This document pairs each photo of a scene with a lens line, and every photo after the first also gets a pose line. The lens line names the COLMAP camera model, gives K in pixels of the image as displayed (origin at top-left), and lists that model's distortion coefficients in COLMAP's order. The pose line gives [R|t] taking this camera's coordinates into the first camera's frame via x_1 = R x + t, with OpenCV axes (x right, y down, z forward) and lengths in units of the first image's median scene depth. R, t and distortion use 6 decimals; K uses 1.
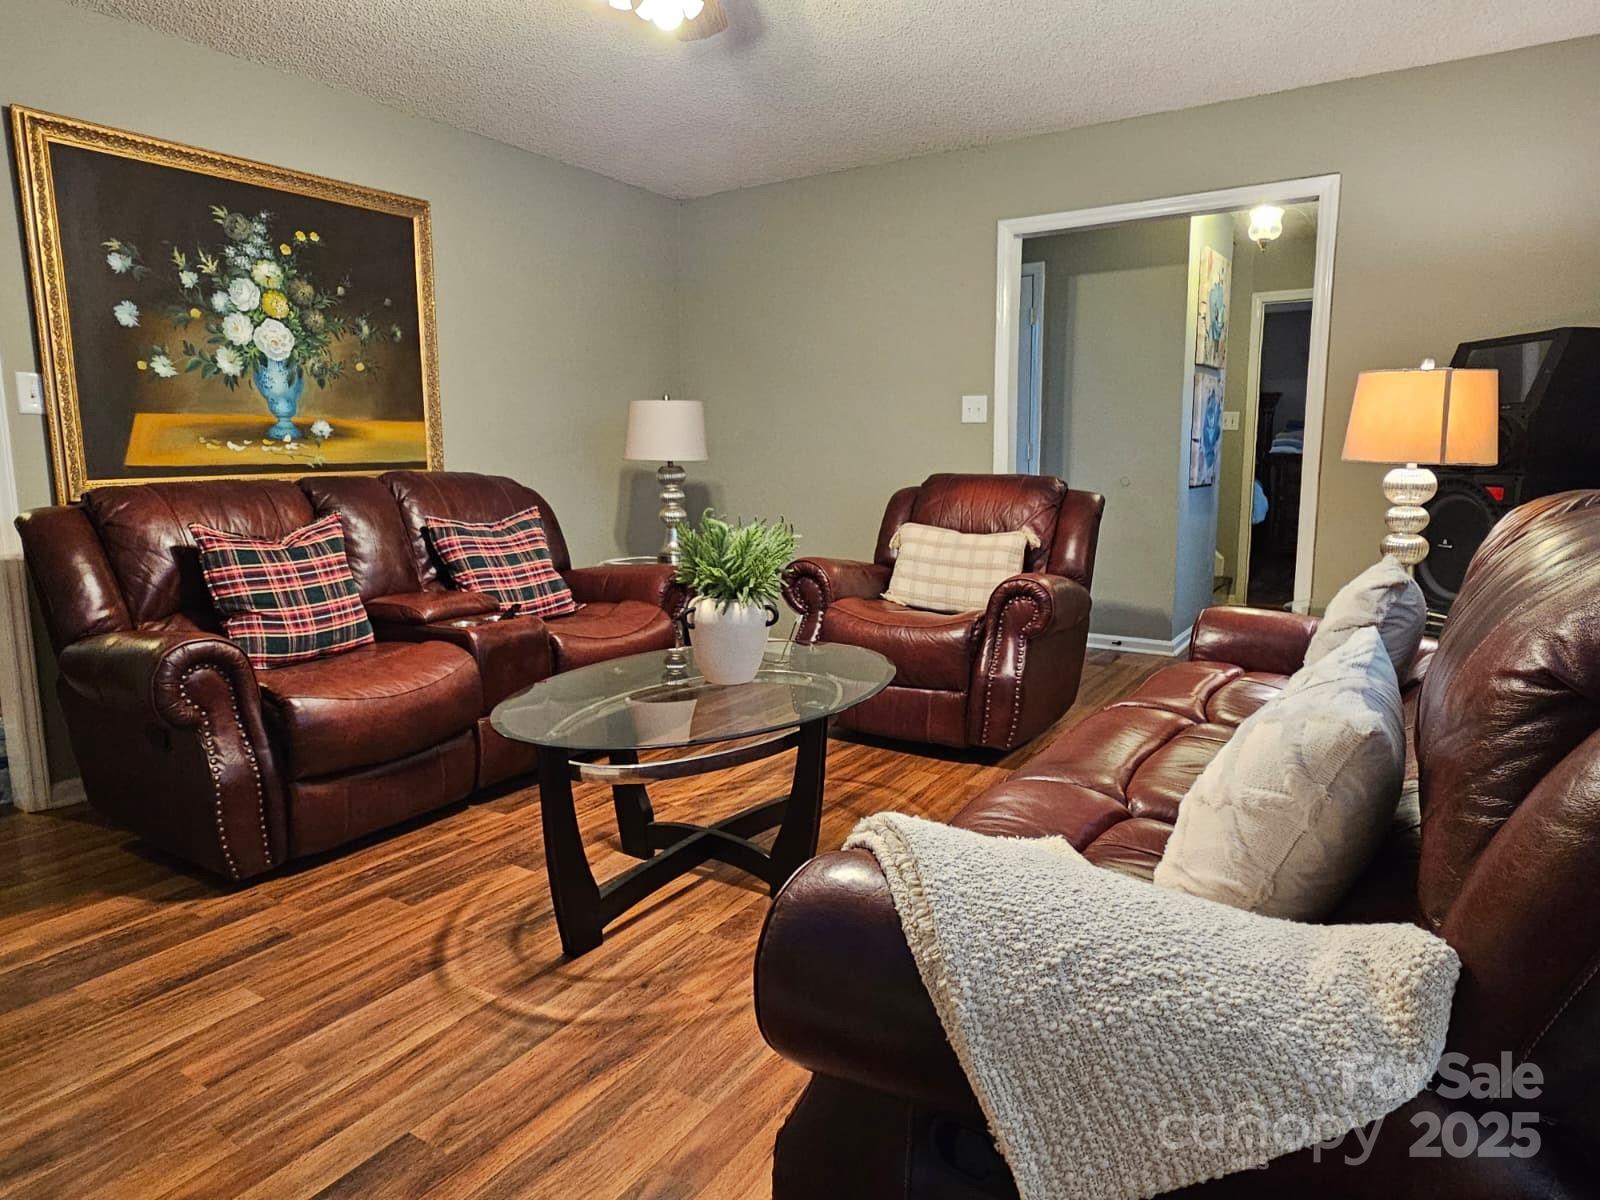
lens RADIAL K [[974.1, 0, 800.0], [0, 974.1, 600.0], [0, 0, 1]] dist [-0.001412, -0.000457]
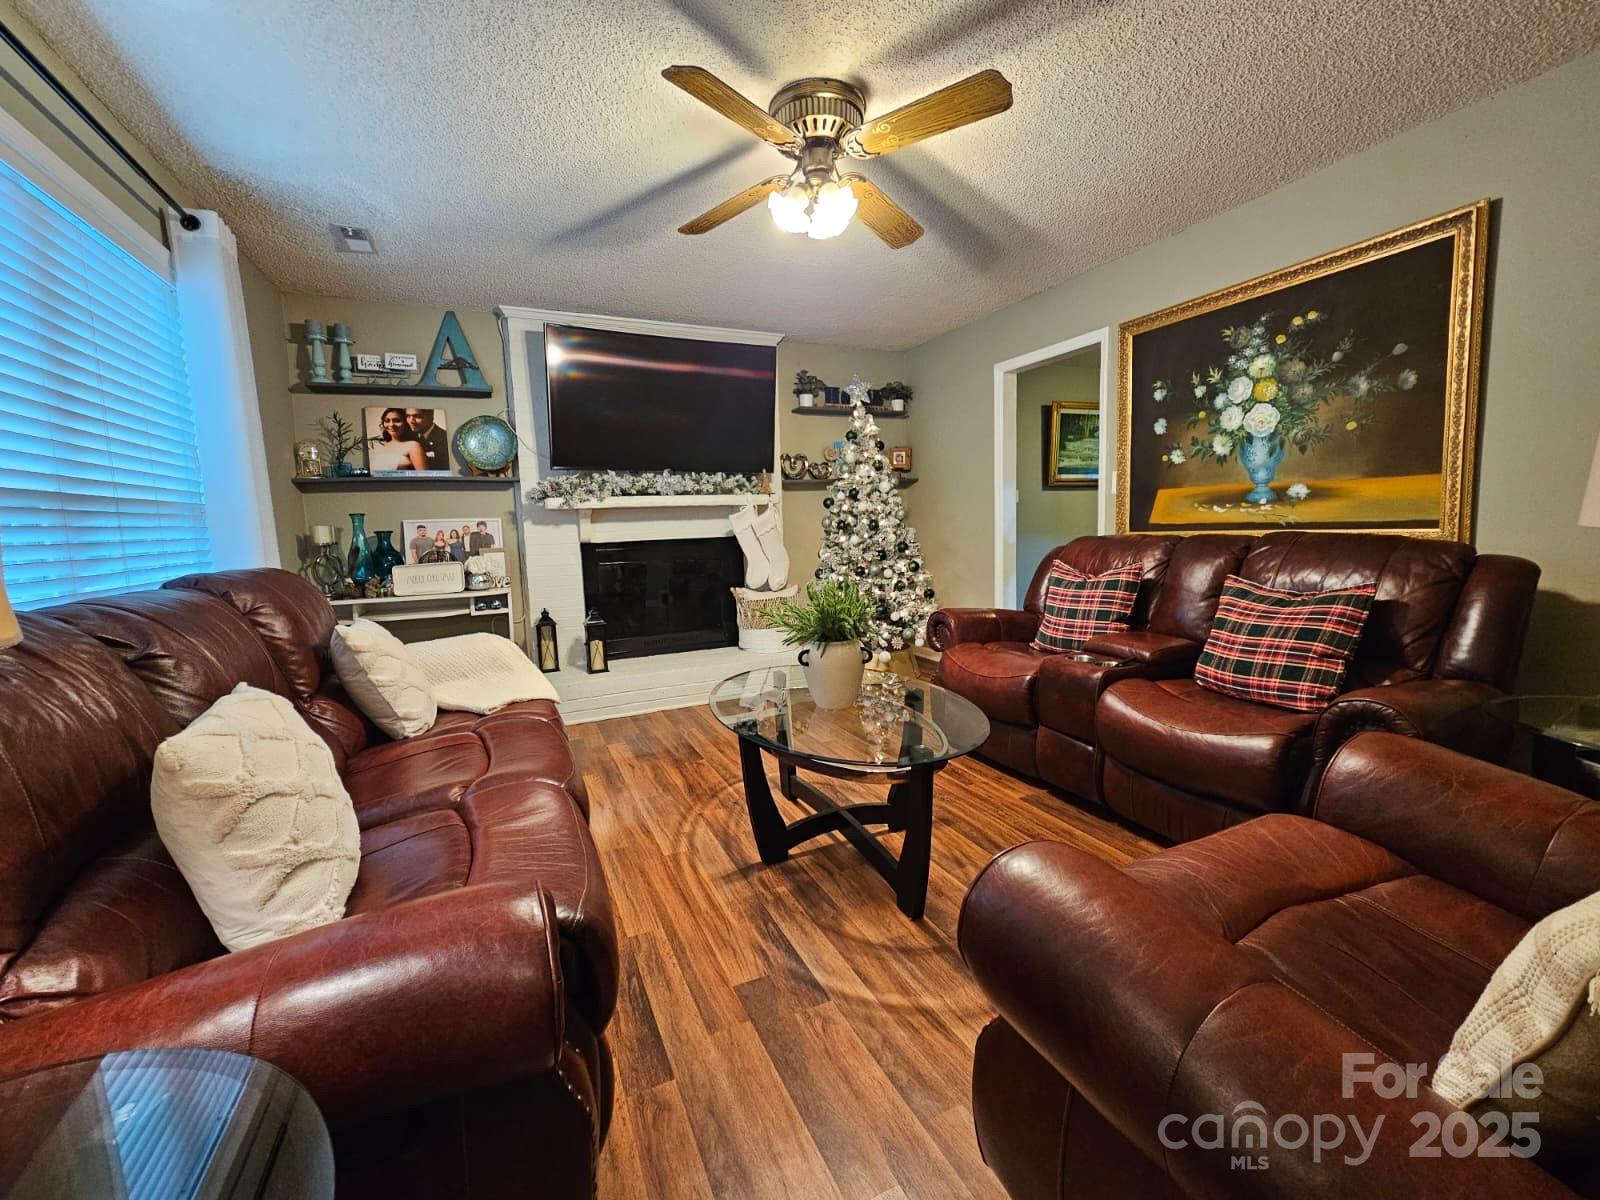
lens RADIAL K [[658.0, 0, 802.1], [0, 658.0, 592.6], [0, 0, 1]] dist [0.001249, 0.000197]
pose [[-0.536899, 0.111420, -0.836256, 0.481293], [-0.096102, 0.976711, 0.191833, -0.163211], [0.838155, 0.183361, -0.513688, 1.000572]]
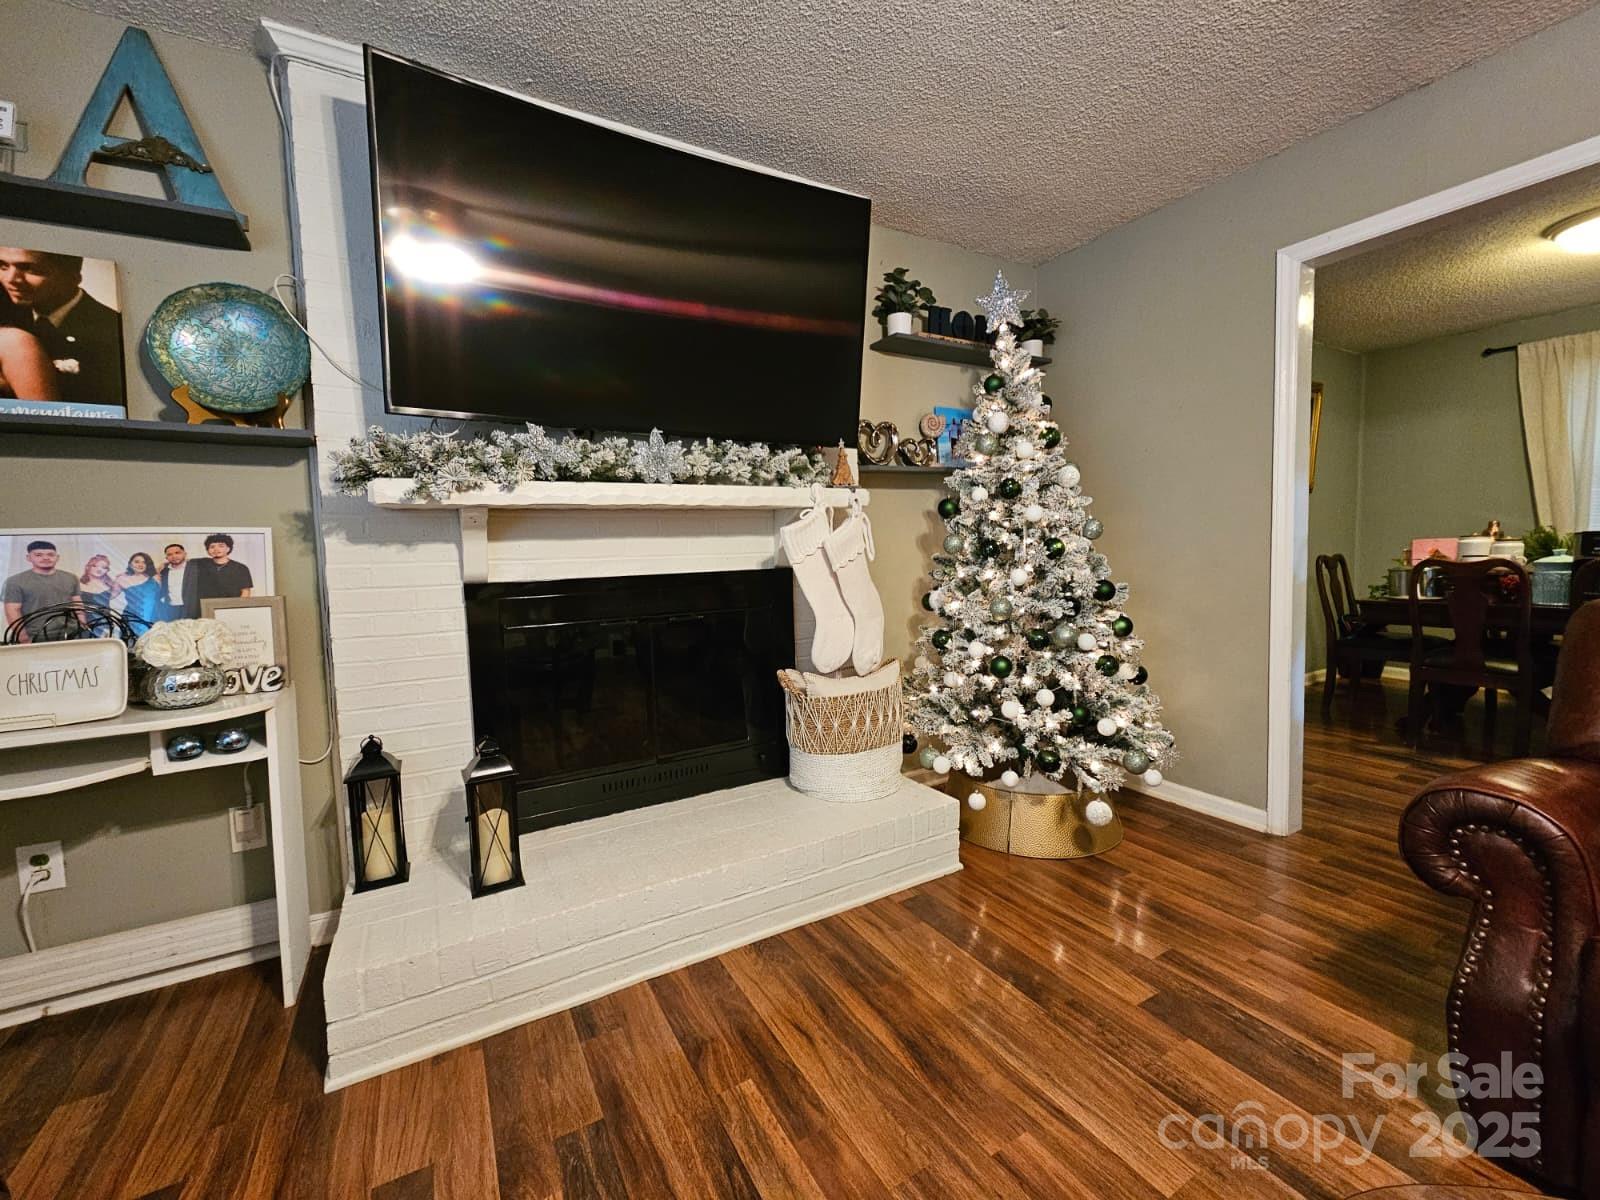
lens RADIAL K [[658.0, 0, 802.1], [0, 658.0, 592.6], [0, 0, 1]] dist [0.001249, 0.000197]
pose [[-0.459244, 0.079272, -0.884766, 0.029006], [-0.109282, 0.983403, 0.144833, -0.083311], [0.881562, 0.163203, -0.442959, 0.508127]]
